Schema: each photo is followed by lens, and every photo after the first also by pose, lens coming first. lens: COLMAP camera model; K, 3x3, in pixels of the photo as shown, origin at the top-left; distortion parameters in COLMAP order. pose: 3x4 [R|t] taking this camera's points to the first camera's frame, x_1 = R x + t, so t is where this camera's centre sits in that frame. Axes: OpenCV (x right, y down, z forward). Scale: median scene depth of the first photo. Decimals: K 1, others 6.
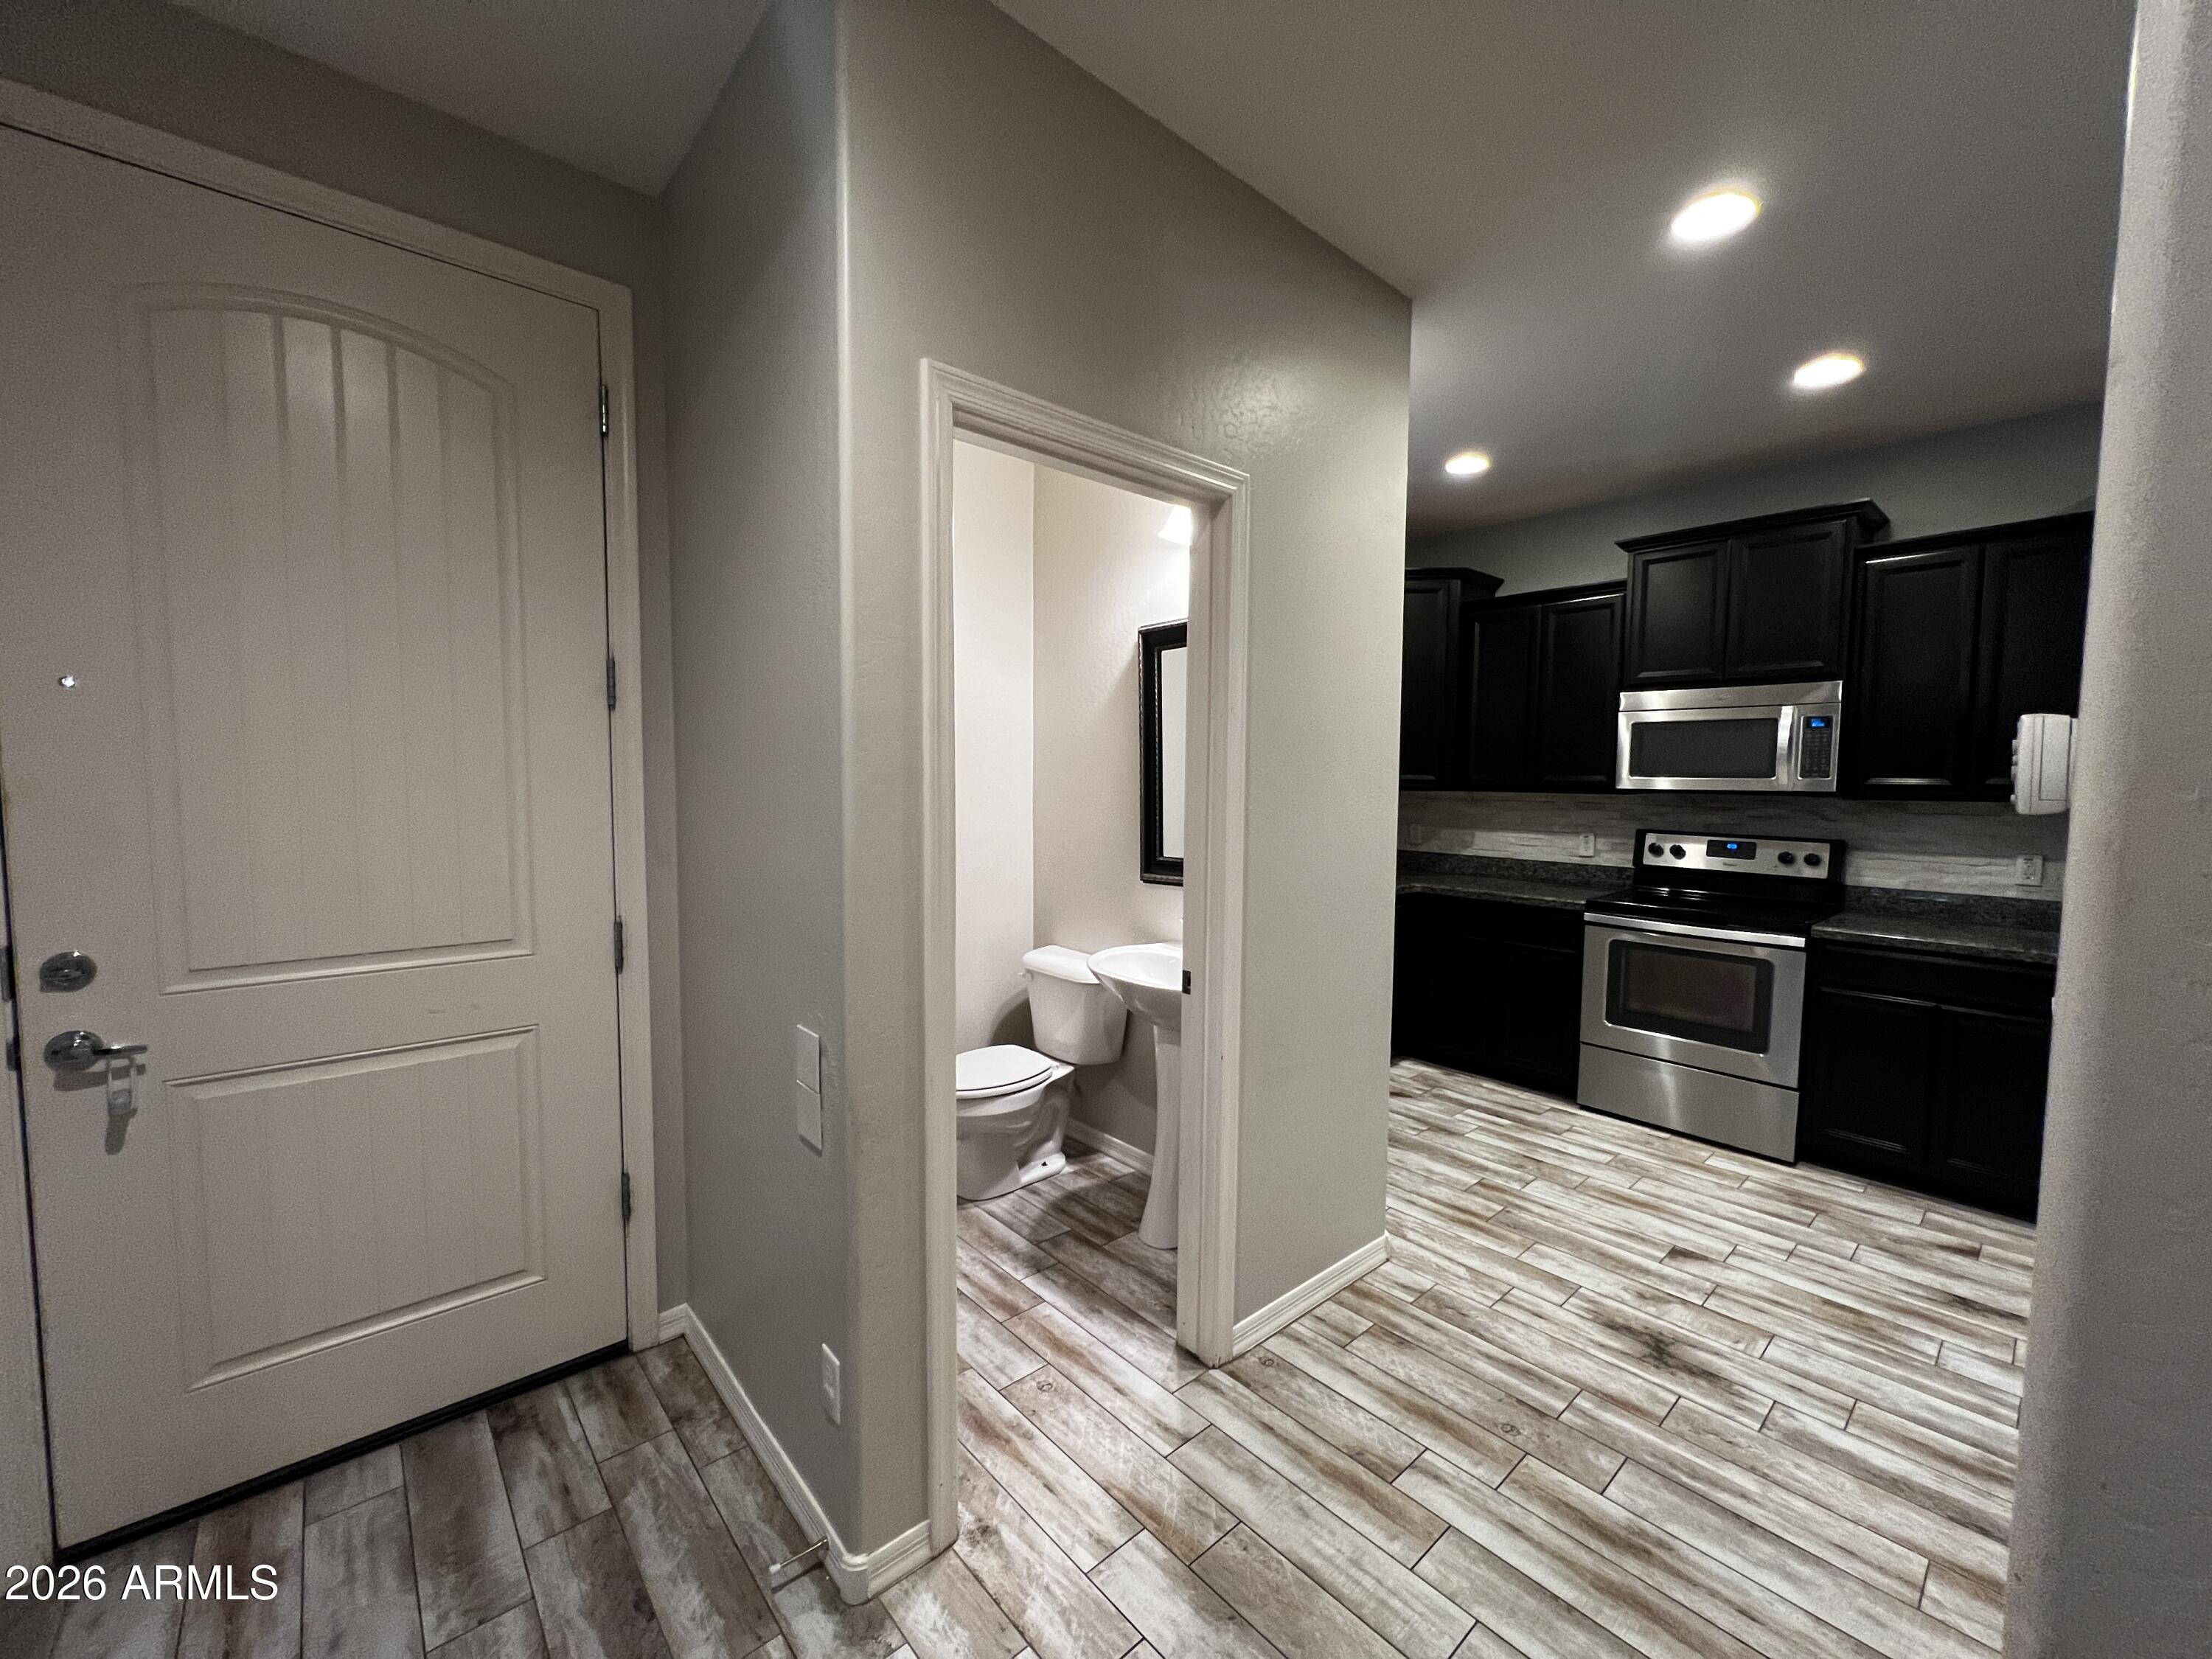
lens RADIAL K [[888.4, 0, 1102.7], [0, 888.4, 829.5], [0, 0, 1]] dist [0.000023, -0.000145]
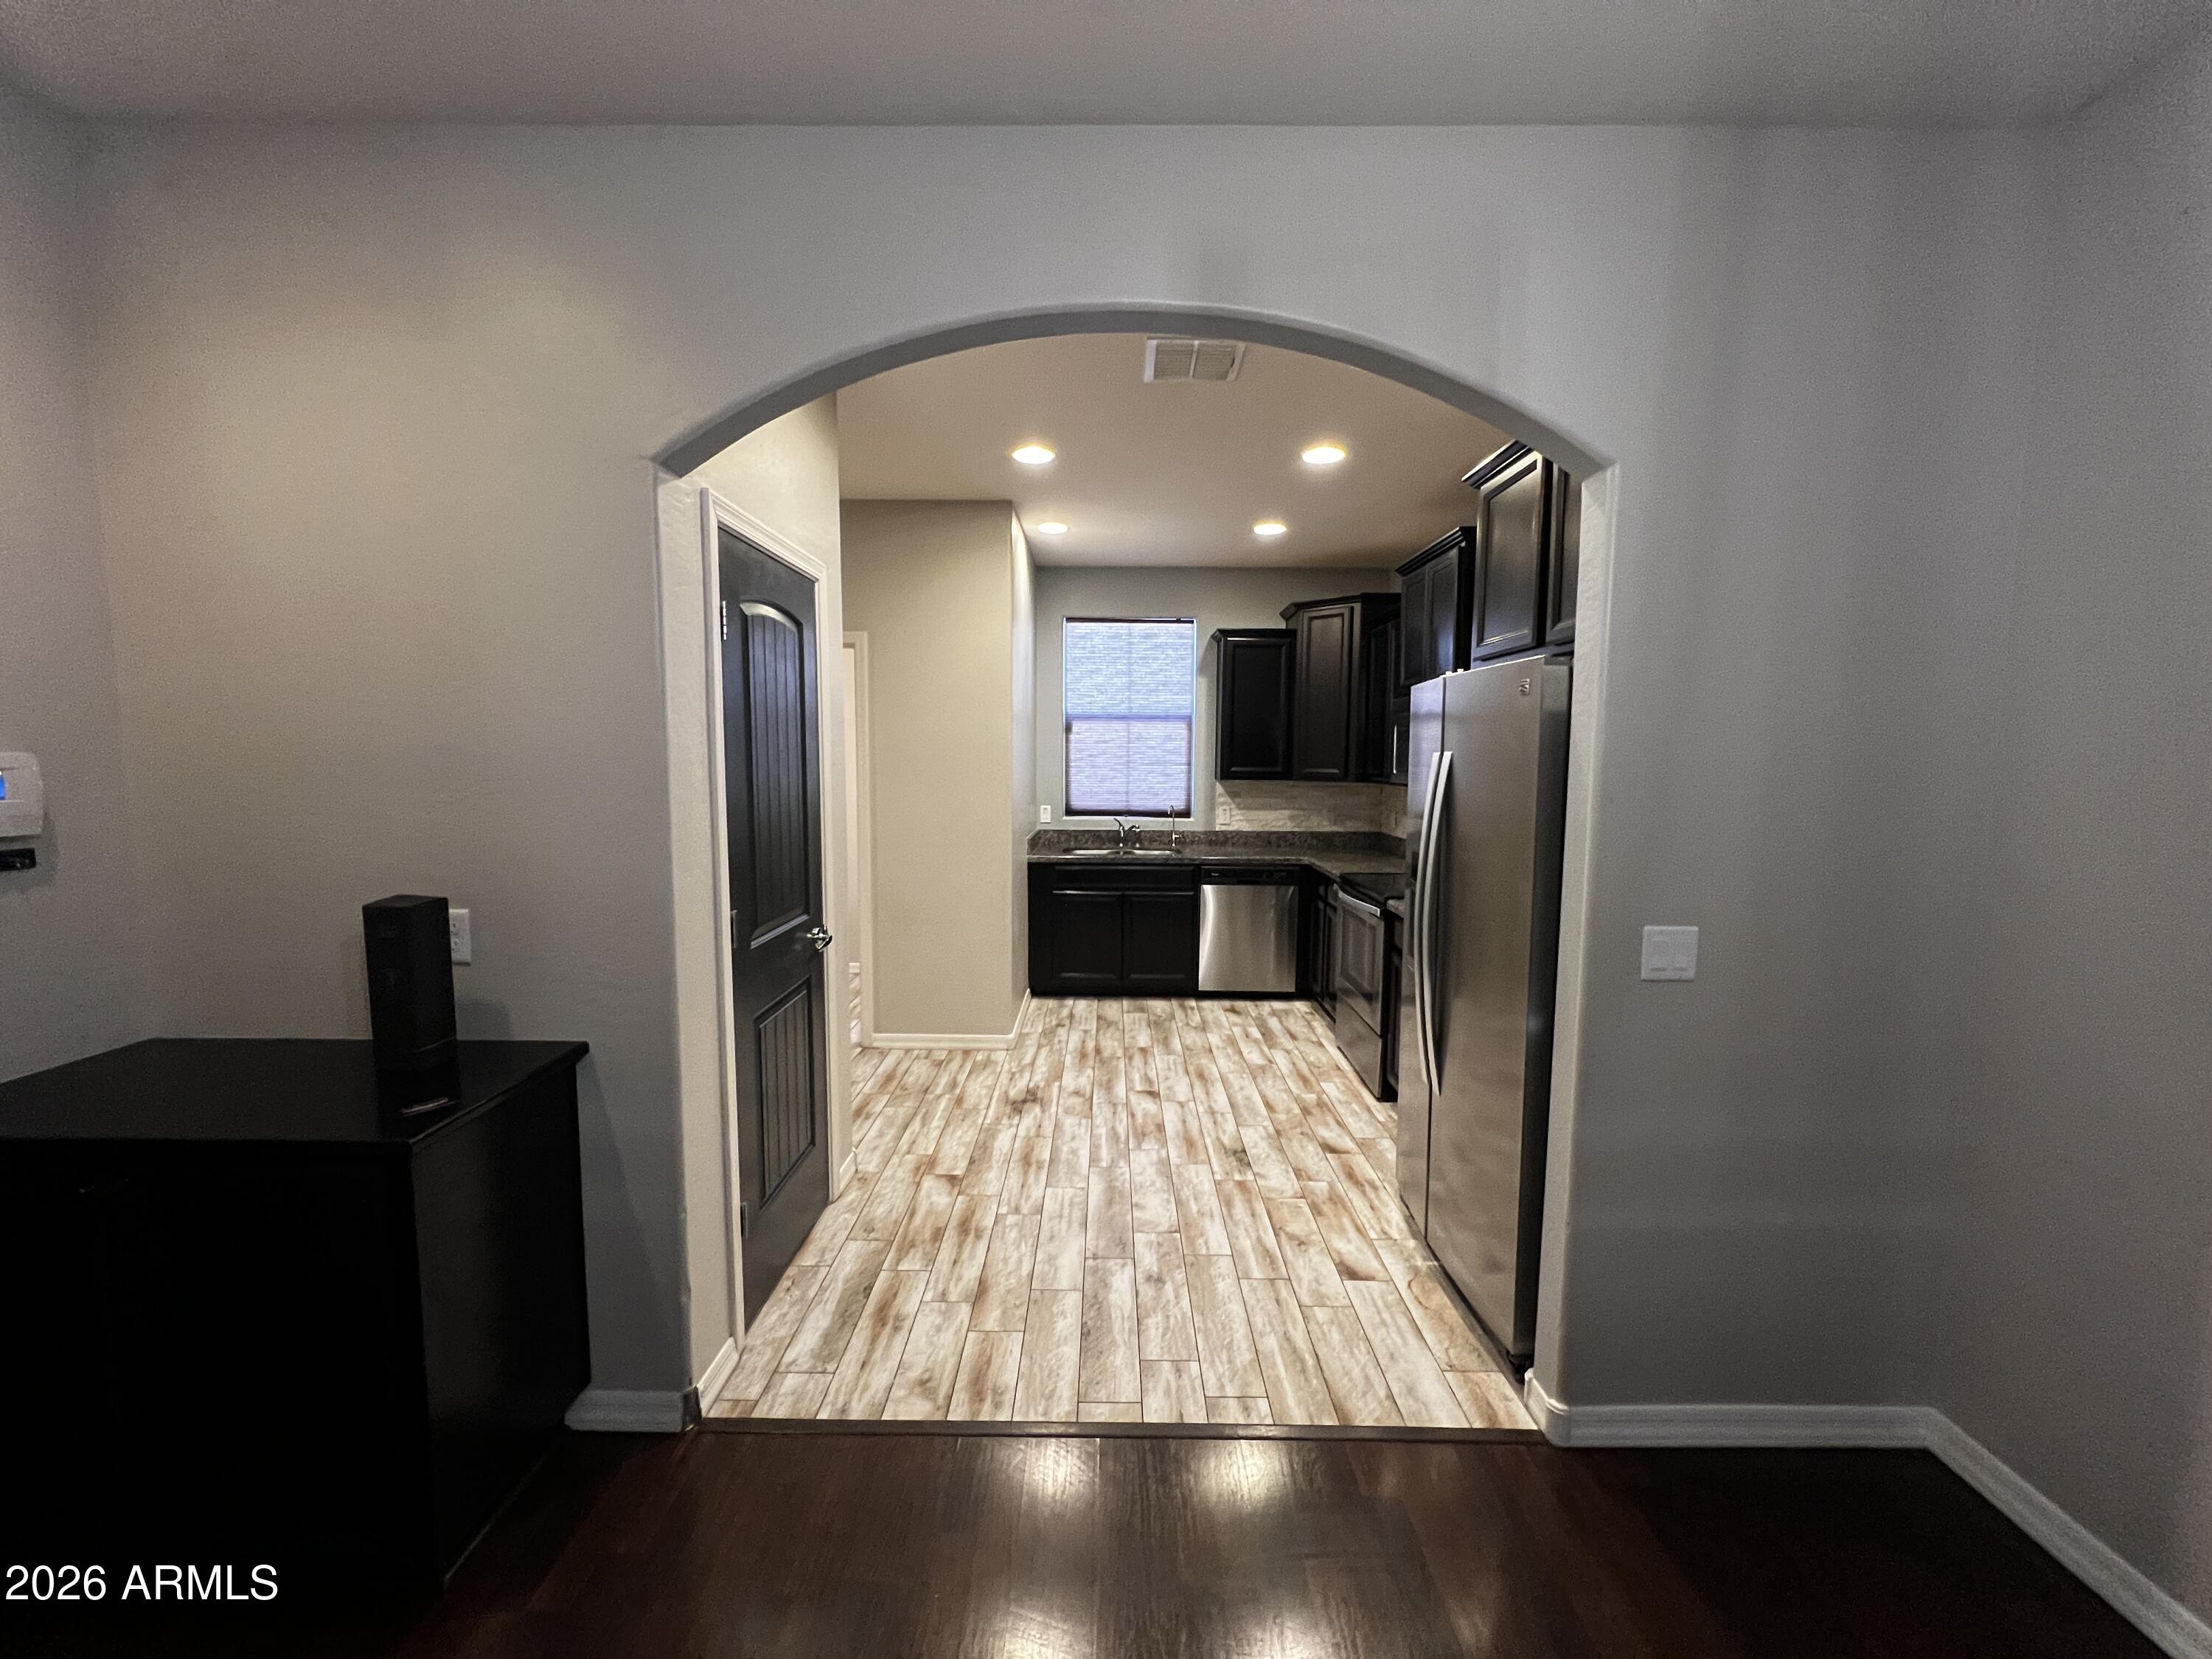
lens RADIAL K [[888.4, 0, 1096.3], [0, 888.4, 828.7], [0, 0, 1]] dist [0.000023, -0.000145]
pose [[0.741926, 0.052235, -0.668444, 1.344685], [-0.039542, 0.998634, 0.034148, -0.013104], [0.669314, 0.001096, 0.742979, -0.151249]]
